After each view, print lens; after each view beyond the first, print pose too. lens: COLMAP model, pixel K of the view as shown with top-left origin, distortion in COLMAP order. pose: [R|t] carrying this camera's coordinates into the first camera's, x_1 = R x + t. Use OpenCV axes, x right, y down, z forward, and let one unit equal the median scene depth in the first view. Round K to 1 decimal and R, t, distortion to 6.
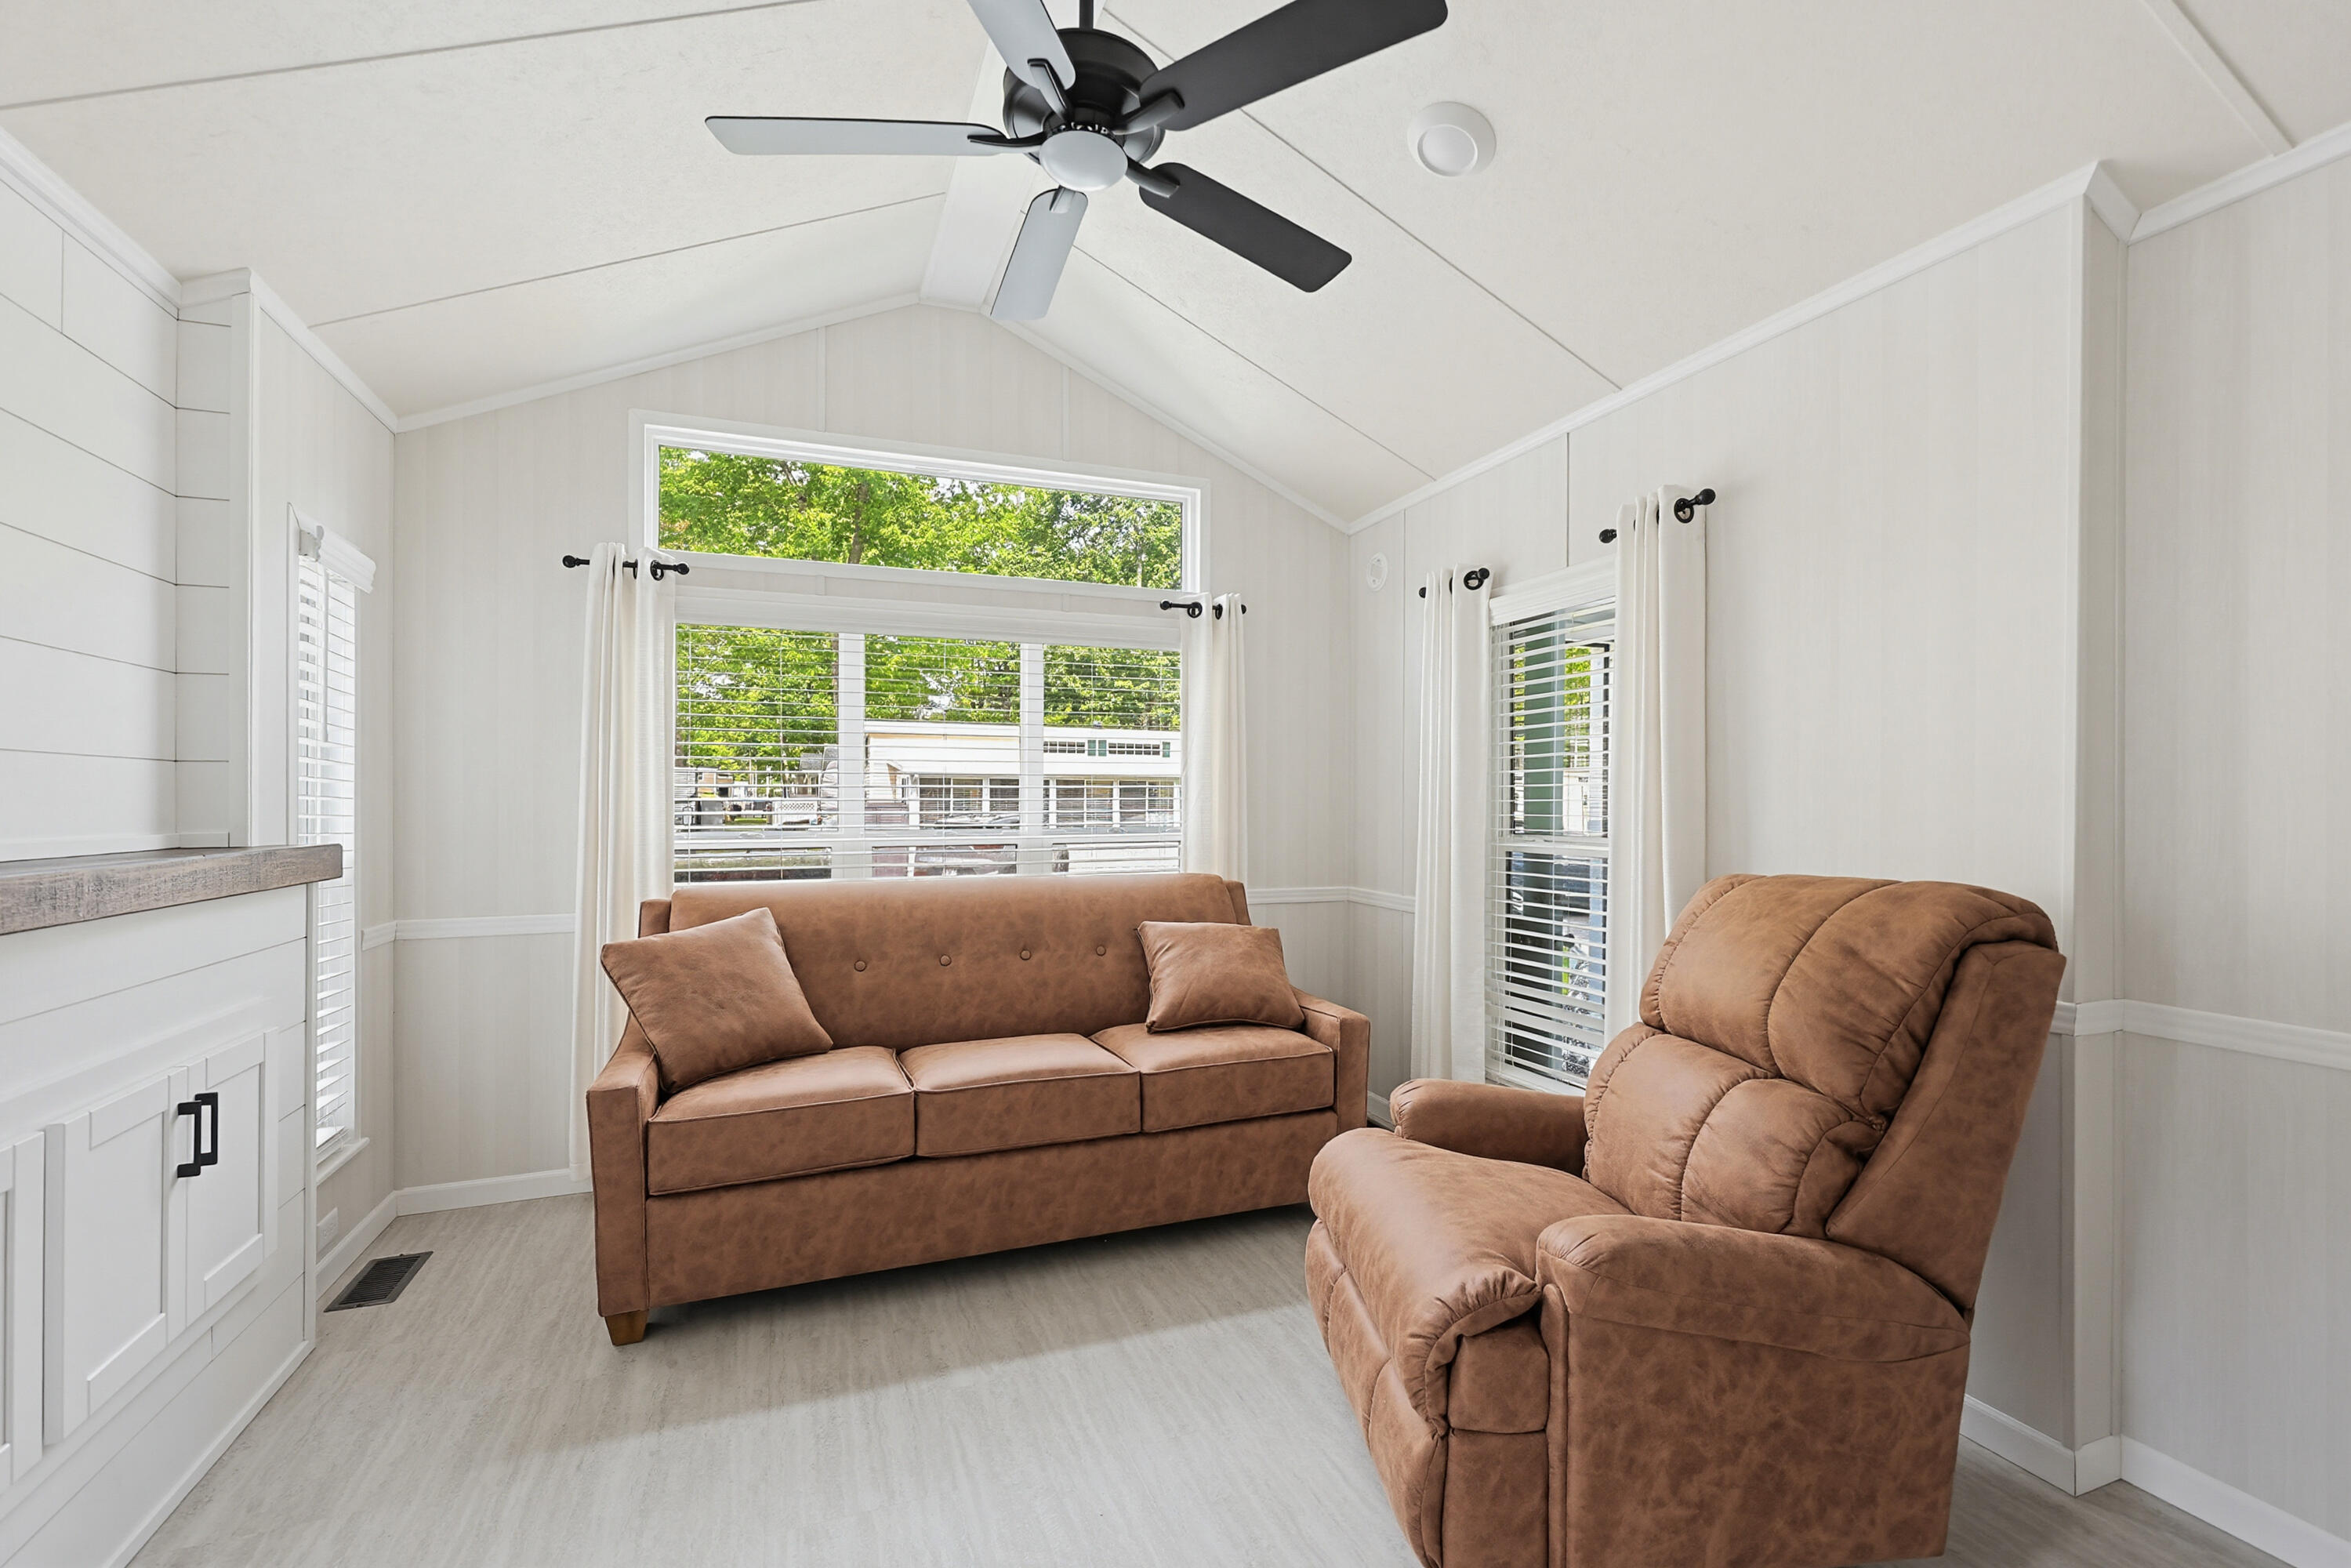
lens RADIAL K [[1017.6, 0, 1183.9], [0, 1017.6, 799.4], [0, 0, 1]] dist [-0.000701, -0.000355]
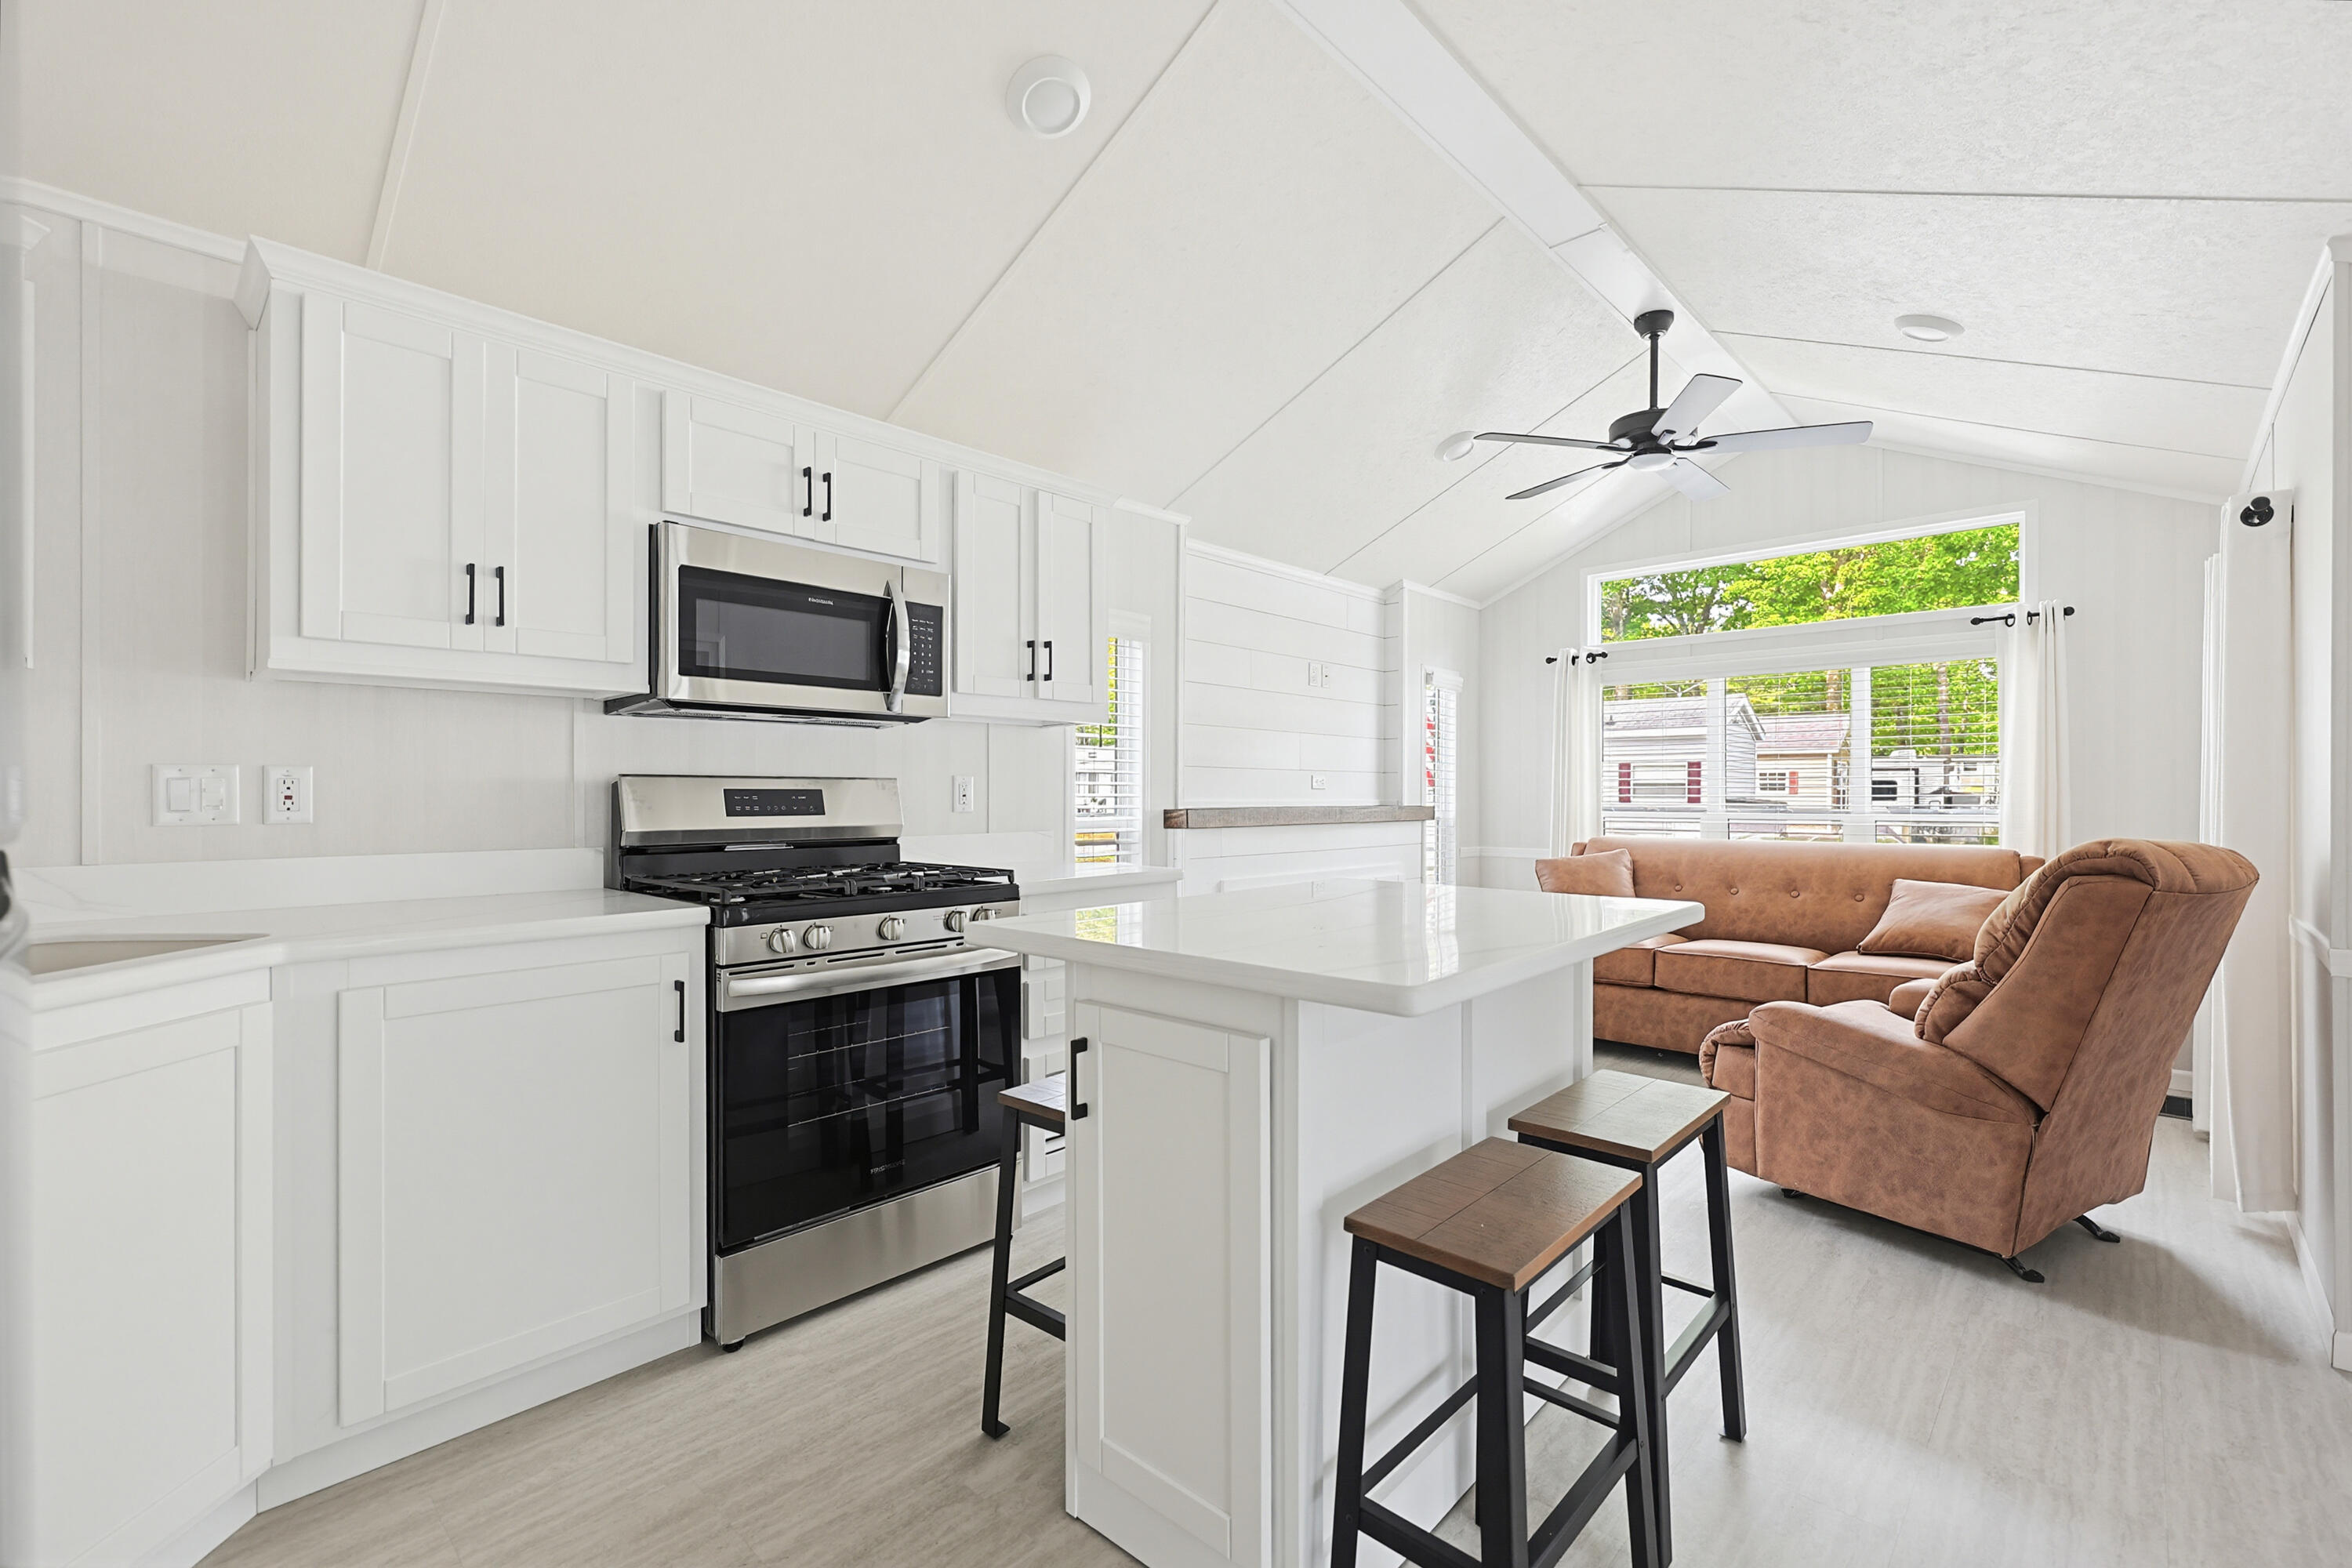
lens RADIAL K [[1008.3, 0, 1181.5], [0, 1008.3, 776.9], [0, 0, 1]] dist [-0.002605, -0.000413]
pose [[0.427188, -0.015131, -0.904036, 0.996503], [-0.000498, 0.999856, -0.016970, 0.015602], [0.904163, 0.007700, 0.427119, -0.512708]]
